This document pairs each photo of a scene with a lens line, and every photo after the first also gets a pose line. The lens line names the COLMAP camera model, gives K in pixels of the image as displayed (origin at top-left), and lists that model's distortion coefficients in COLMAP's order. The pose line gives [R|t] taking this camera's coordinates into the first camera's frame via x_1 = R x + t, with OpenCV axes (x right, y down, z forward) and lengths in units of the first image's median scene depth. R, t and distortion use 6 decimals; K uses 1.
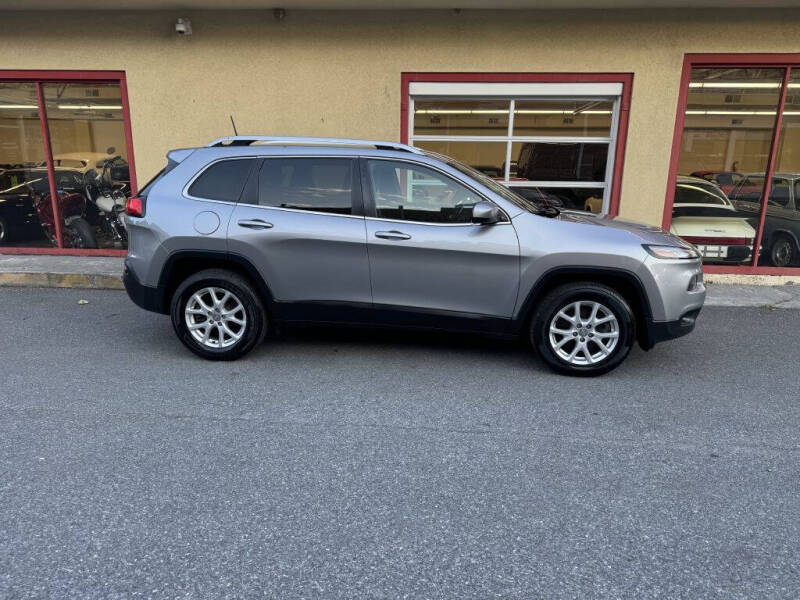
lens RADIAL K [[563.1, 0, 403.9], [0, 563.1, 299.2], [0, 0, 1]] dist [0.038018, -0.042166]
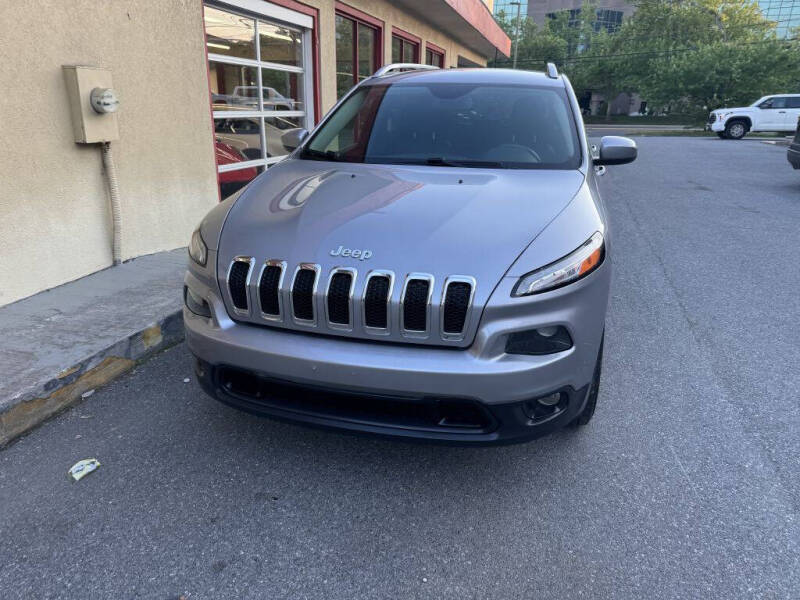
lens RADIAL K [[563.1, 0, 405.6], [0, 563.1, 300.8], [0, 0, 1]] dist [0.038018, -0.042166]
pose [[0.178799, -0.336600, 0.924517, -0.786196], [0.225478, 0.928669, 0.294505, -0.152747], [-0.957701, 0.155801, 0.241941, 0.644130]]
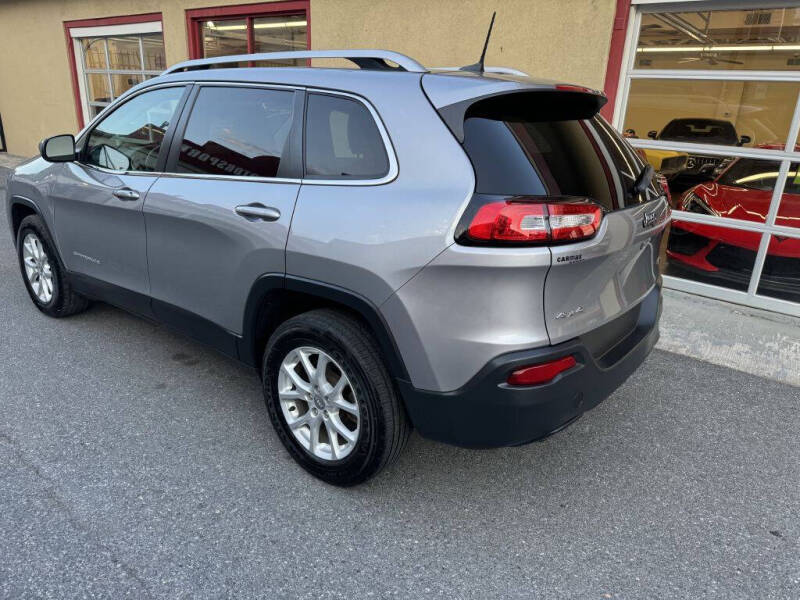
lens RADIAL K [[563.1, 0, 403.9], [0, 563.1, 295.7], [0, 0, 1]] dist [0.038018, -0.042166]
pose [[0.832173, 0.202352, -0.516277, 0.198415], [-0.165899, 0.979249, 0.116403, -0.075145], [0.529118, -0.011217, 0.848474, 0.328765]]
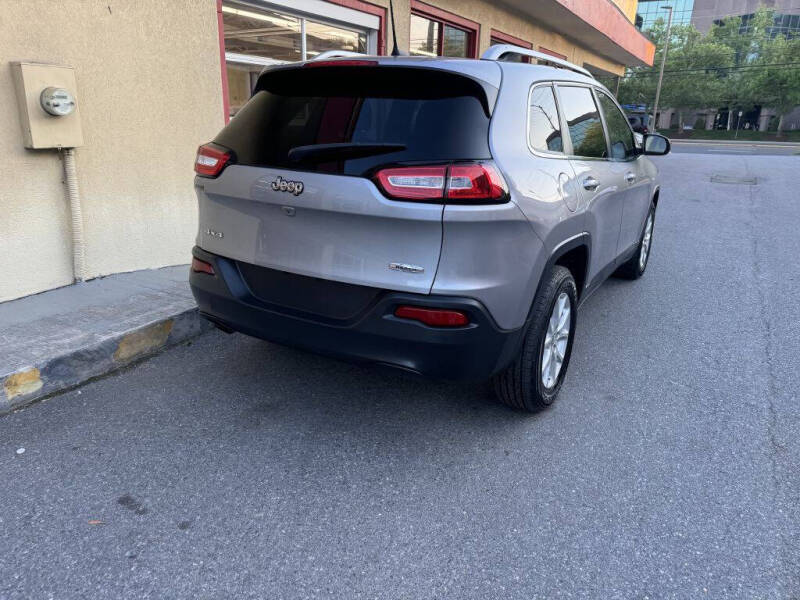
lens RADIAL K [[563.1, 0, 405.2], [0, 563.1, 295.2], [0, 0, 1]] dist [0.038018, -0.042166]
pose [[0.410672, -0.286222, 0.865694, -0.602585], [0.202044, 0.954414, 0.219709, -0.122760], [-0.889116, 0.084680, 0.449781, 0.548824]]
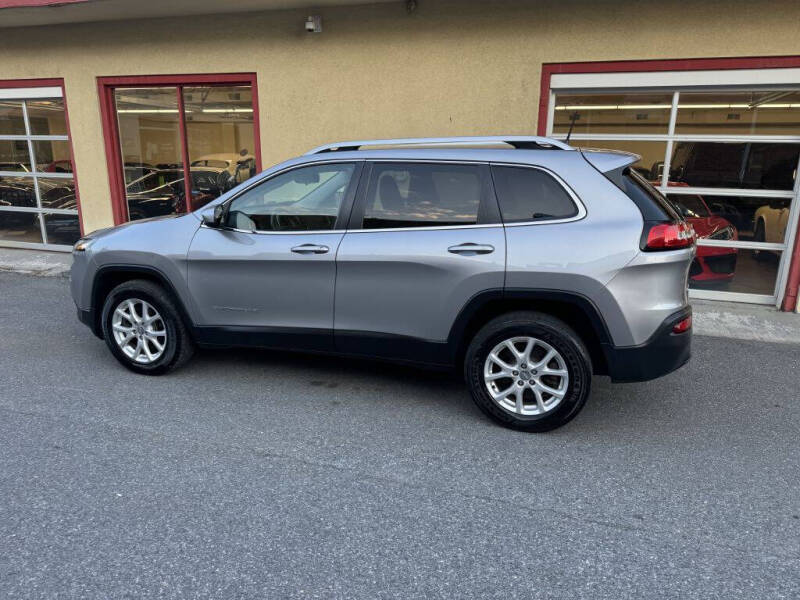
lens RADIAL K [[563.1, 0, 398.6], [0, 563.1, 301.7], [0, 0, 1]] dist [0.038018, -0.042166]
pose [[0.973941, 0.057111, -0.219495, -0.007996], [-0.055963, 0.998367, 0.011453, -0.027897], [0.219791, 0.001129, 0.975546, 0.090444]]
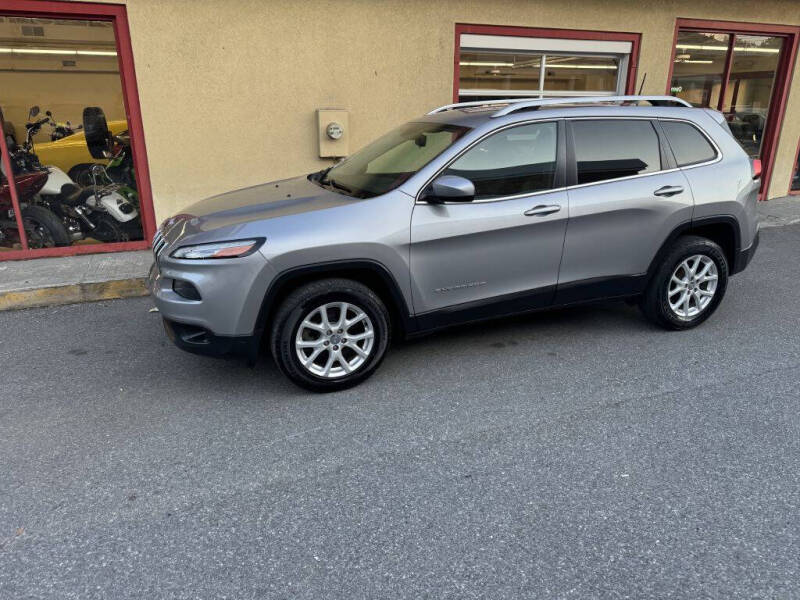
lens RADIAL K [[563.1, 0, 404.1], [0, 563.1, 294.1], [0, 0, 1]] dist [0.038018, -0.042166]
pose [[0.900859, -0.149890, 0.407414, -0.548049], [0.118275, 0.987742, 0.101870, -0.057620], [-0.417689, -0.043584, 0.907544, 0.150055]]
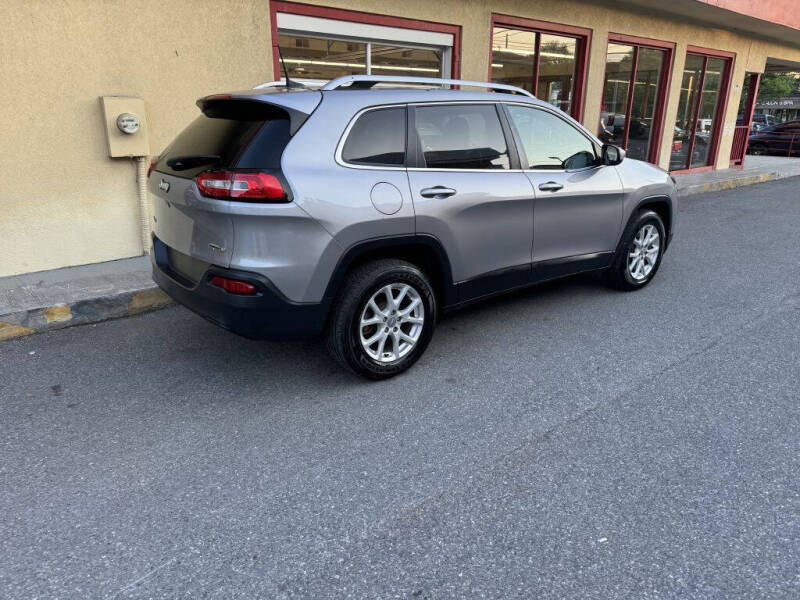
lens RADIAL K [[563.1, 0, 403.6], [0, 563.1, 300.8], [0, 0, 1]] dist [0.038018, -0.042166]
pose [[0.705687, -0.235374, 0.668285, -0.523743], [0.178483, 0.971846, 0.153817, -0.070043], [-0.685674, 0.010731, 0.727829, 0.281315]]
